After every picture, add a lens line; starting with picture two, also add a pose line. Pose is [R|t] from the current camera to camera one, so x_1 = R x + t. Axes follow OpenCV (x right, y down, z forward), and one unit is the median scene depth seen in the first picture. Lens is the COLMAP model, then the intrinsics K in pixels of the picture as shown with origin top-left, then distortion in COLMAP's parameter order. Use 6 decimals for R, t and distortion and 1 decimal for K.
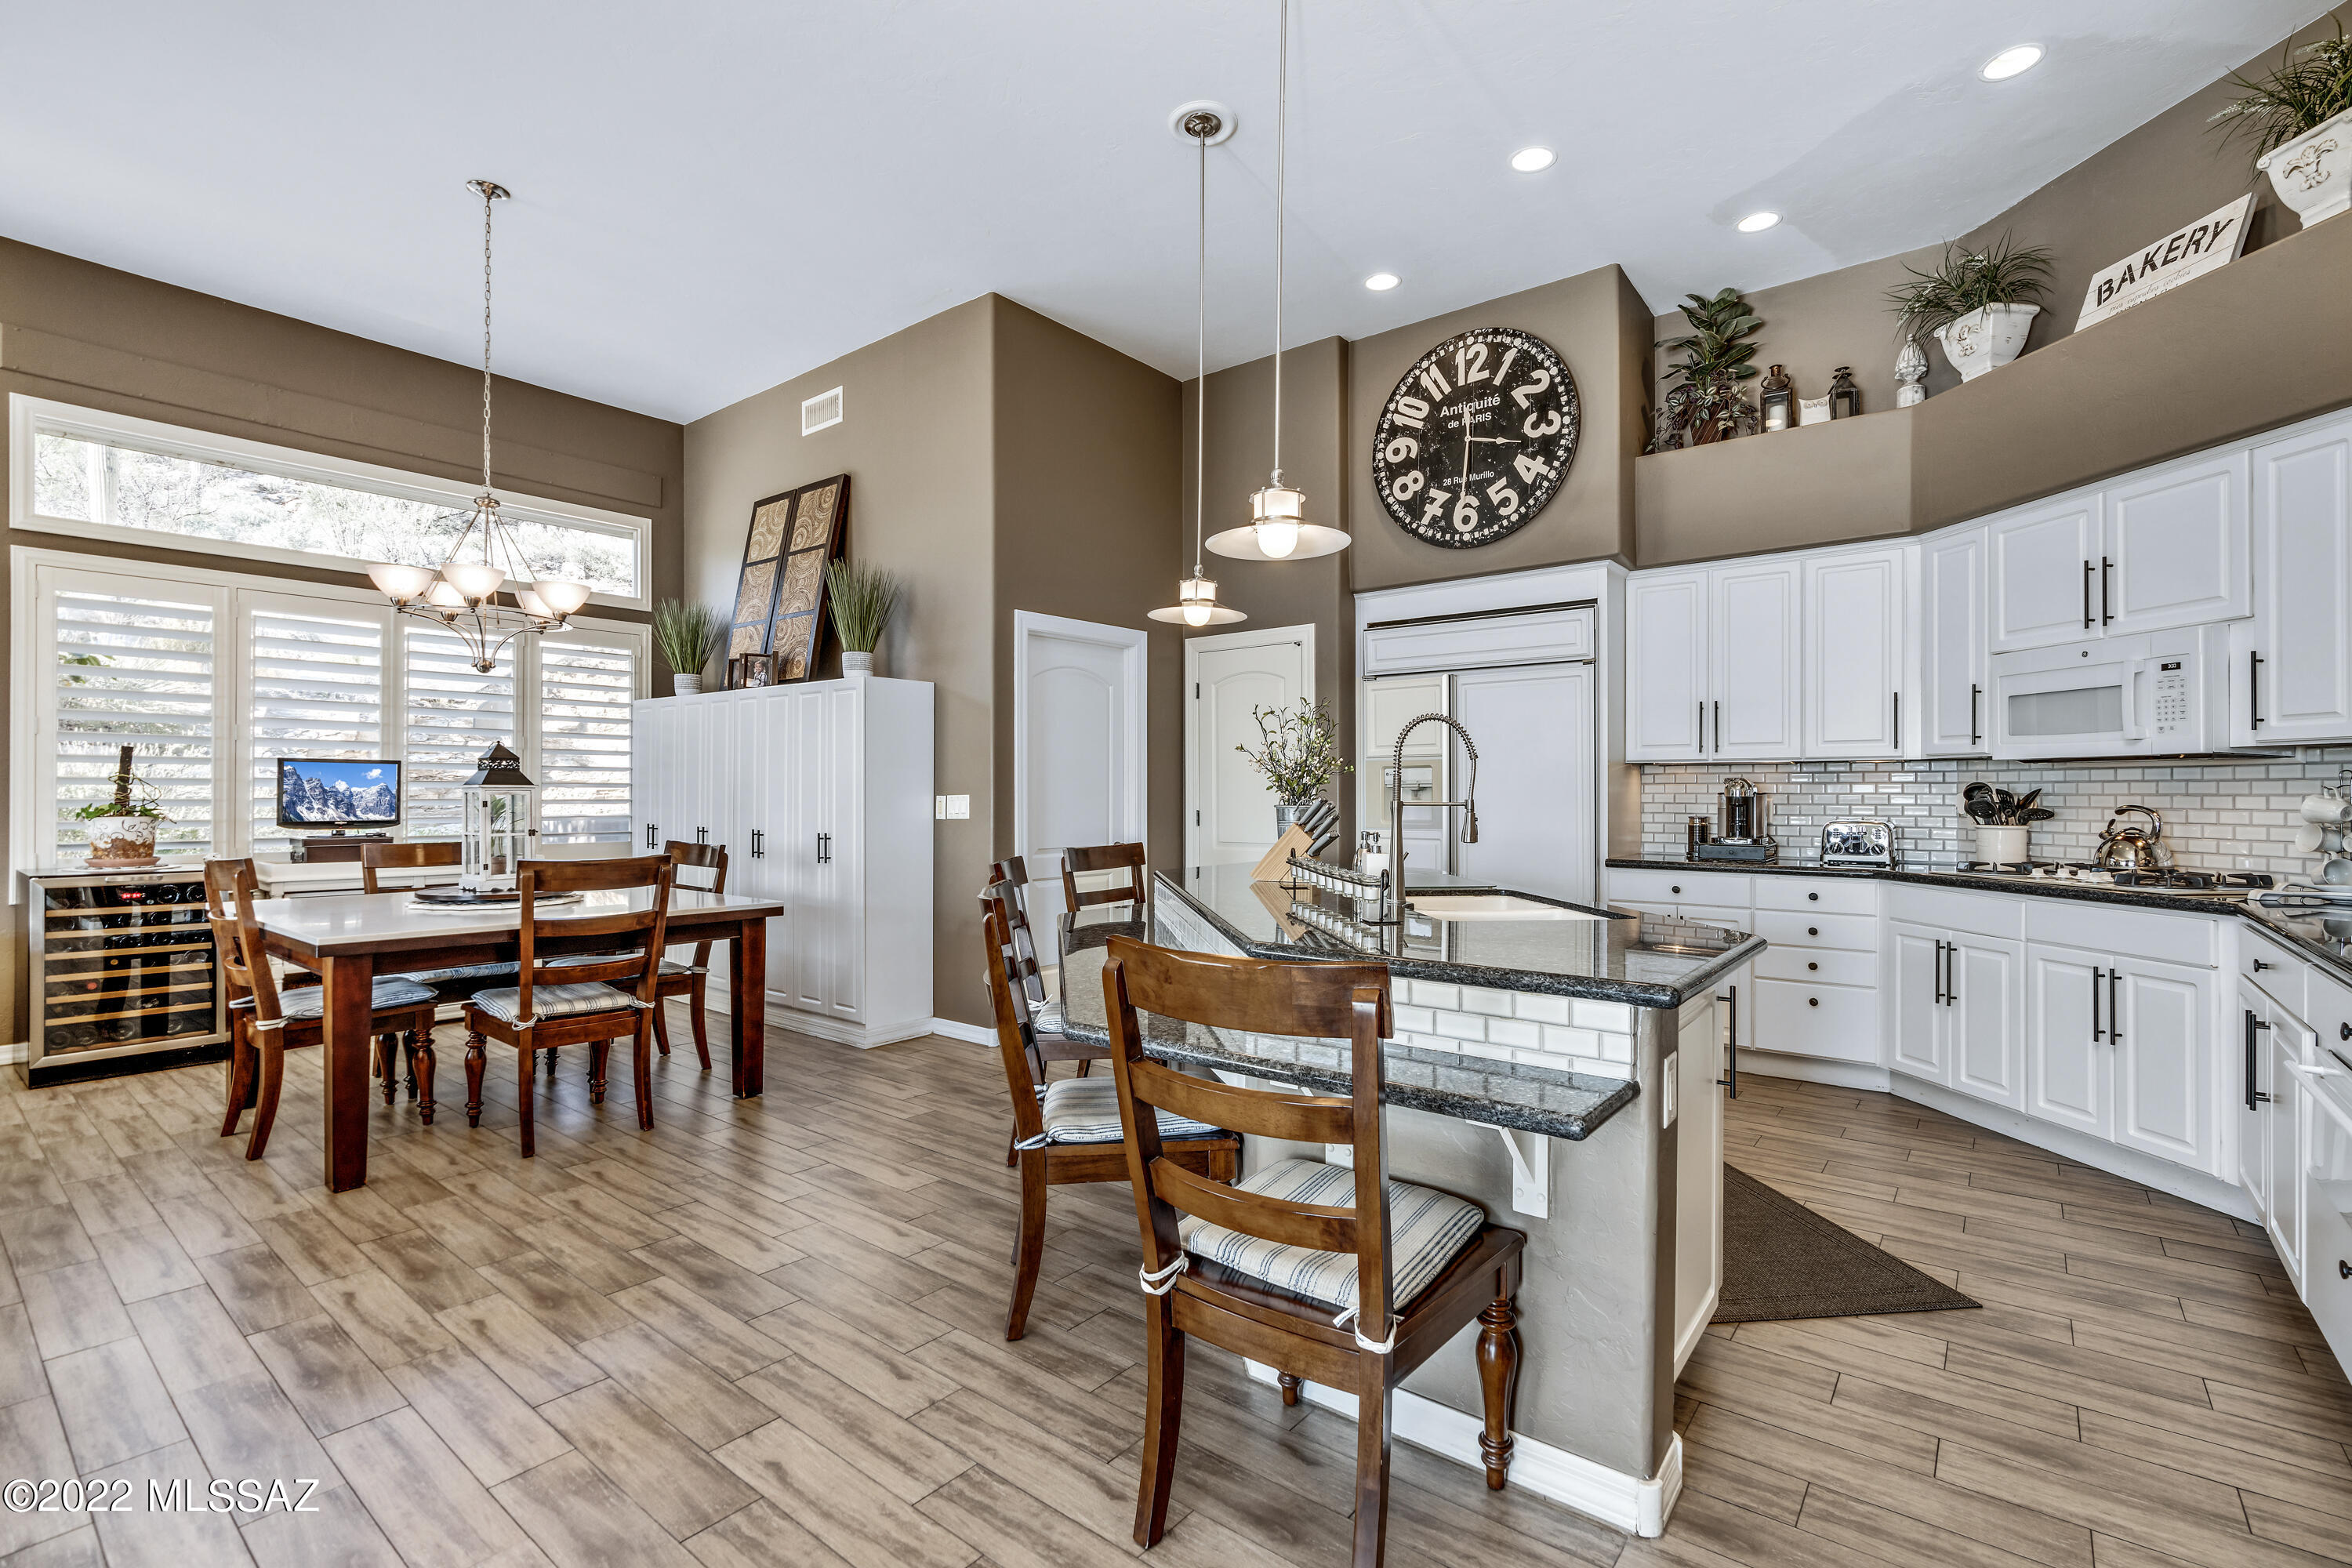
lens RADIAL K [[1081.7, 0, 1176.0], [0, 1081.7, 784.0], [0, 0, 1]] dist [0.001773, 0.000086]
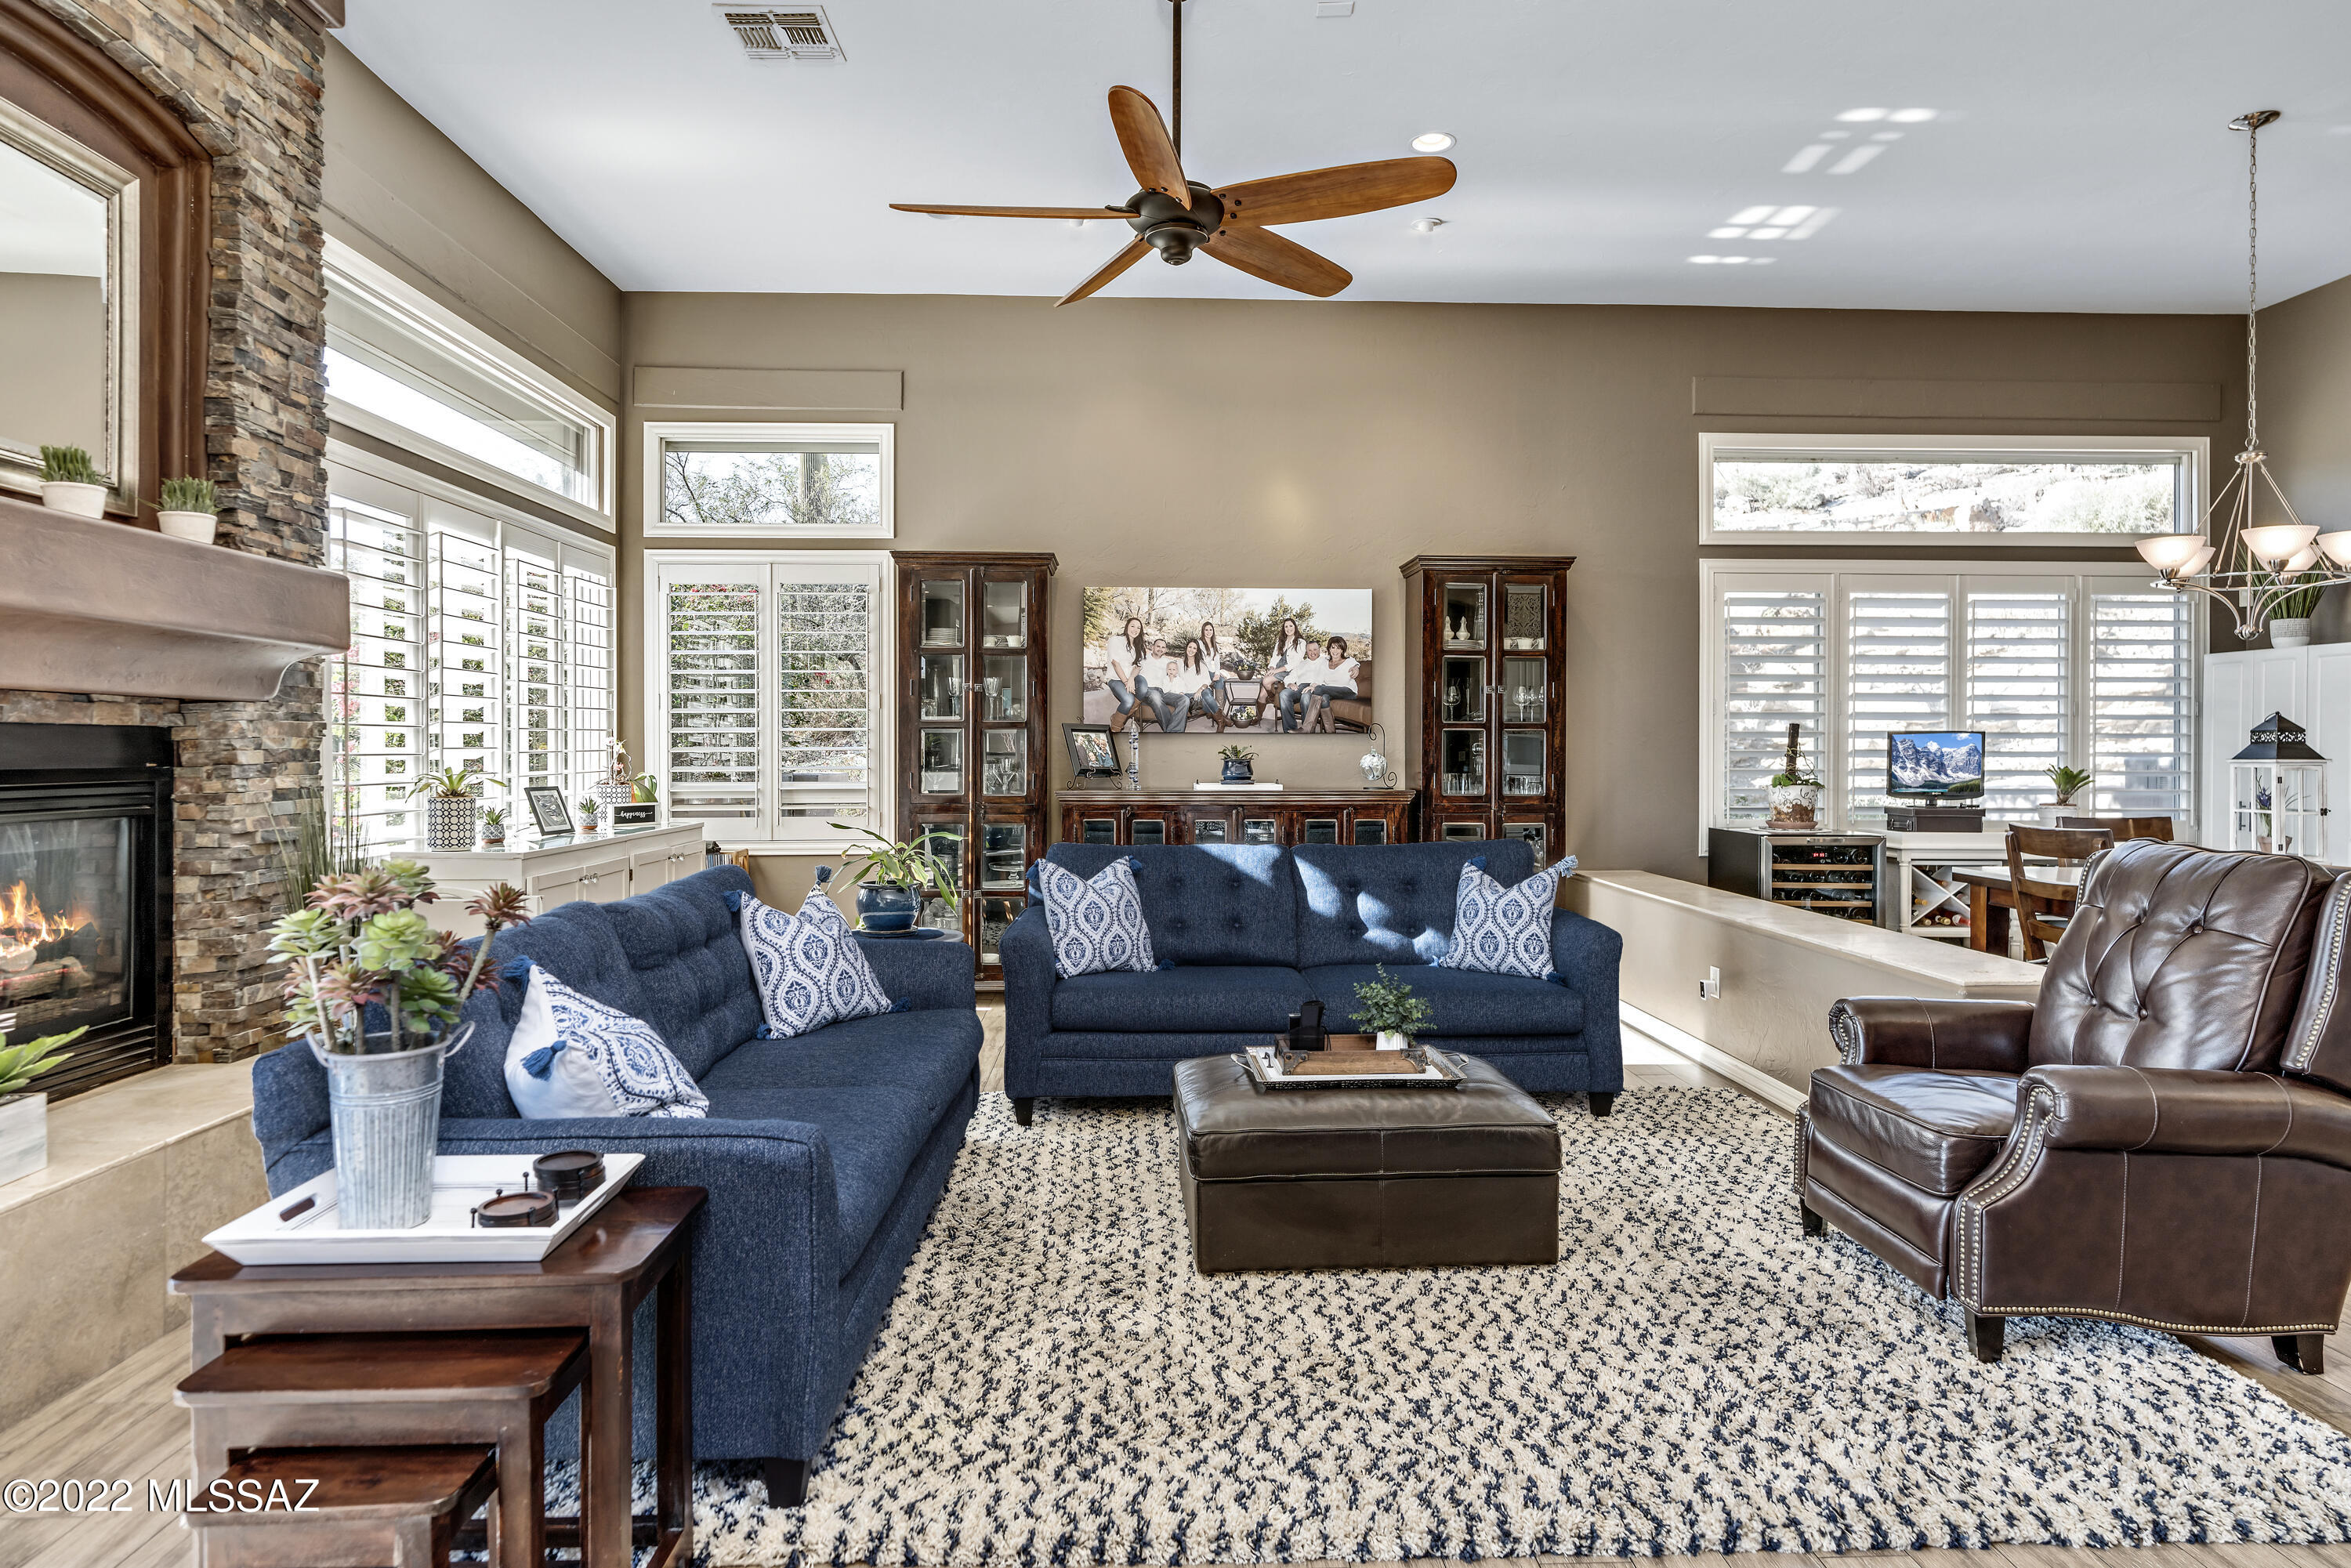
lens RADIAL K [[1299.6, 0, 1180.0], [0, 1299.6, 761.4], [0, 0, 1]] dist [-0.006400, 0.000008]
pose [[0.648606, 0.002377, -0.761121, -0.334779], [0.007848, 0.999921, 0.009811, -0.013057], [0.761084, -0.012337, 0.648536, -0.372243]]
